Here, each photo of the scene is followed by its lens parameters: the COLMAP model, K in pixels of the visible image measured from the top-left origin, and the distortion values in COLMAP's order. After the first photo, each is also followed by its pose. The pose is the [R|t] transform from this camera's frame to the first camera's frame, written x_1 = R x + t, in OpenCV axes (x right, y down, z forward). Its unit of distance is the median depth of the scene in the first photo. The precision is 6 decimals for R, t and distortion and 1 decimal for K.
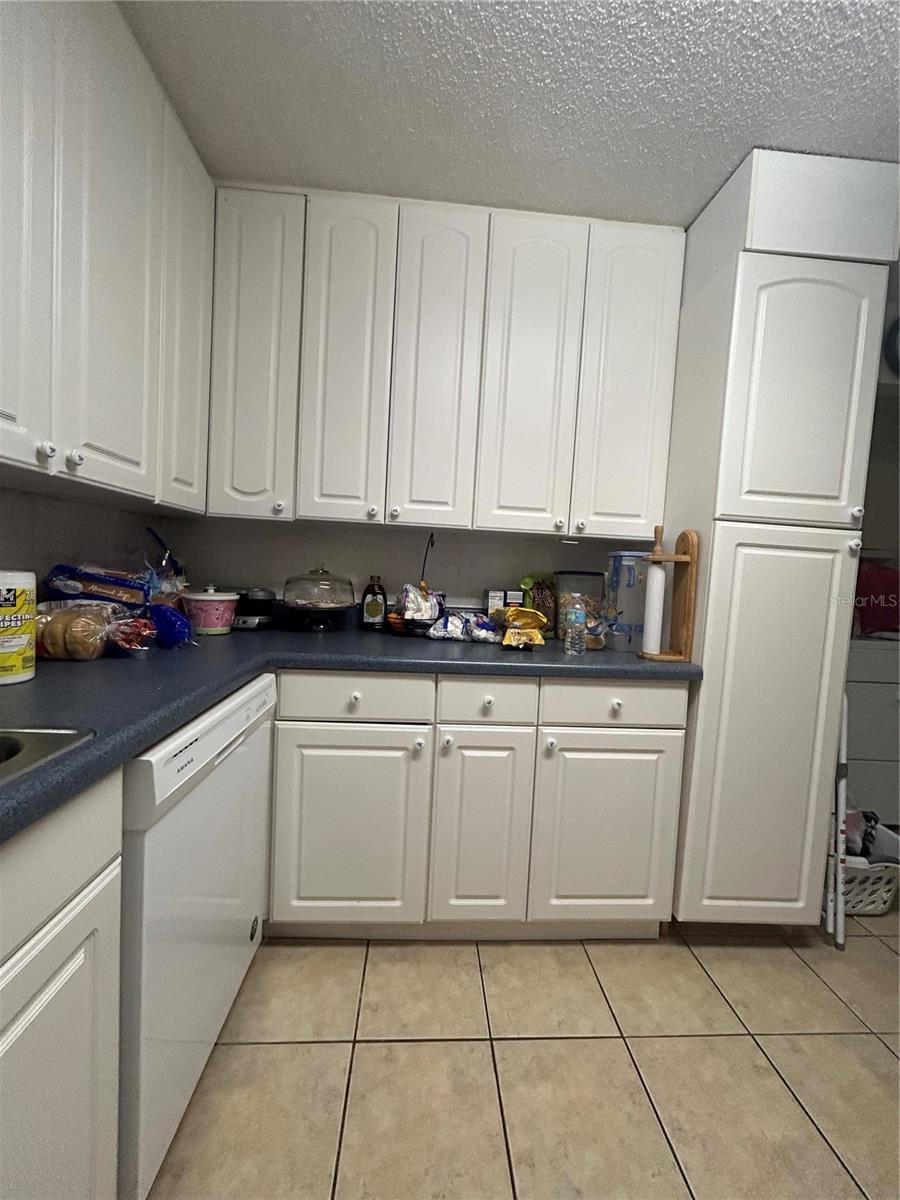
lens RADIAL K [[484.9, 0, 449.4], [0, 484.9, 597.8], [0, 0, 1]] dist [-0.001091, 0.000950]
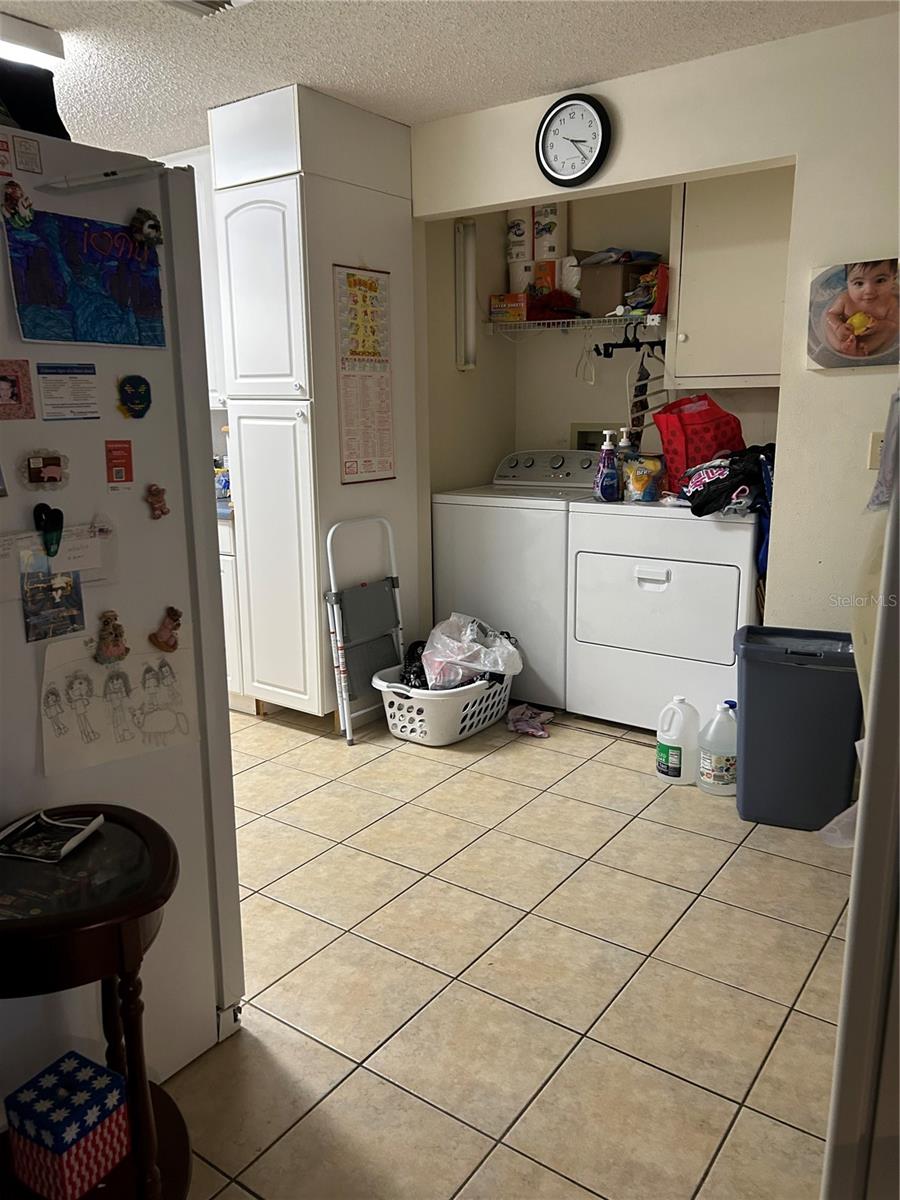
lens RADIAL K [[911.4, 0, 451.4], [0, 911.4, 594.2], [0, 0, 1]] dist [0.058233, -0.074305]
pose [[0.772051, 0.070673, -0.631619, 2.517279], [0.017746, 0.991014, 0.132579, 0.046156], [0.635313, -0.113567, 0.763859, -0.575786]]
